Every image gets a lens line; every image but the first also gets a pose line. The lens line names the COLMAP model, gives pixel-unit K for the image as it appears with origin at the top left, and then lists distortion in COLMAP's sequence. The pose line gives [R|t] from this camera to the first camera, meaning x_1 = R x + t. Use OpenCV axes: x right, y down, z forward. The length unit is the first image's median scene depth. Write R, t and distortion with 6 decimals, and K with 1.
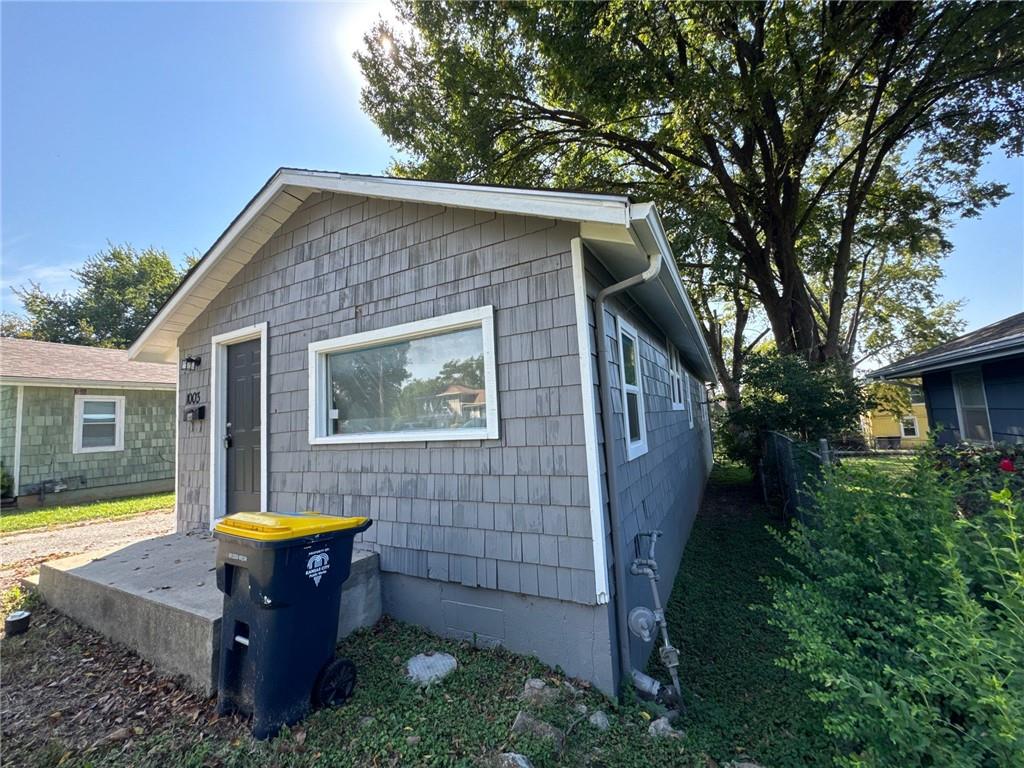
lens RADIAL K [[410.2, 0, 511.4], [0, 410.2, 385.8], [0, 0, 1]] dist [-0.006074, 0.000576]
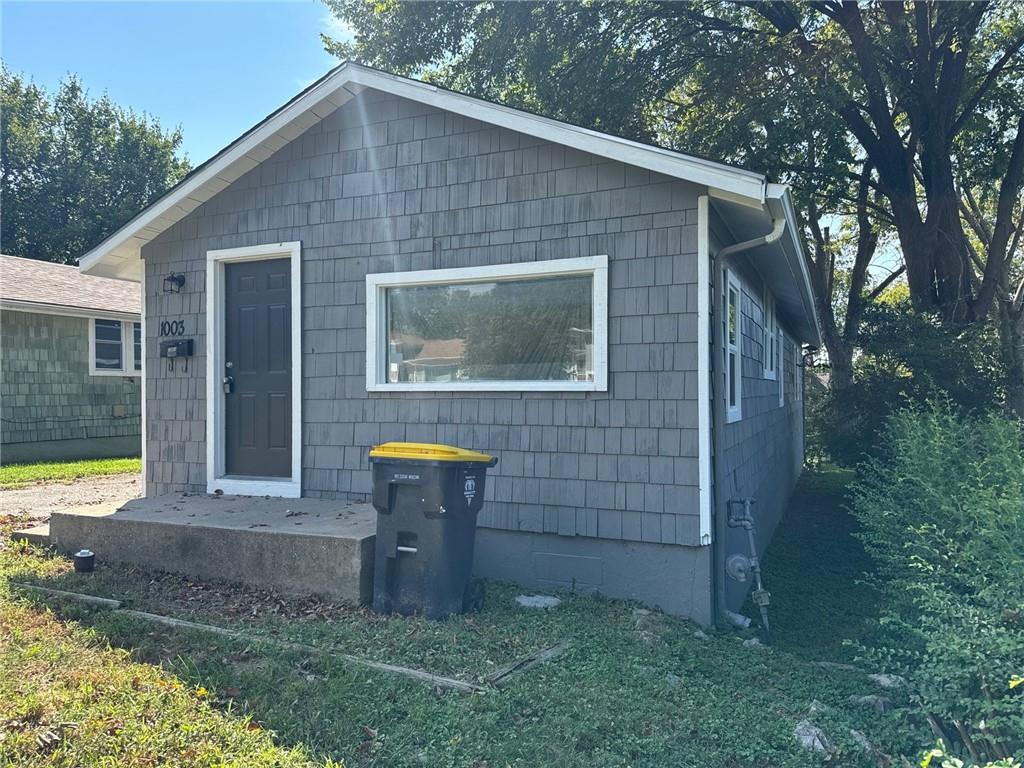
lens RADIAL K [[719.0, 0, 509.6], [0, 719.0, 388.9], [0, 0, 1]] dist [0.061925, -0.025964]
pose [[0.996149, 0.052744, 0.070036, -0.360292], [-0.058154, 0.995287, 0.077596, 0.000599], [-0.065613, -0.081370, 0.994522, -0.673903]]
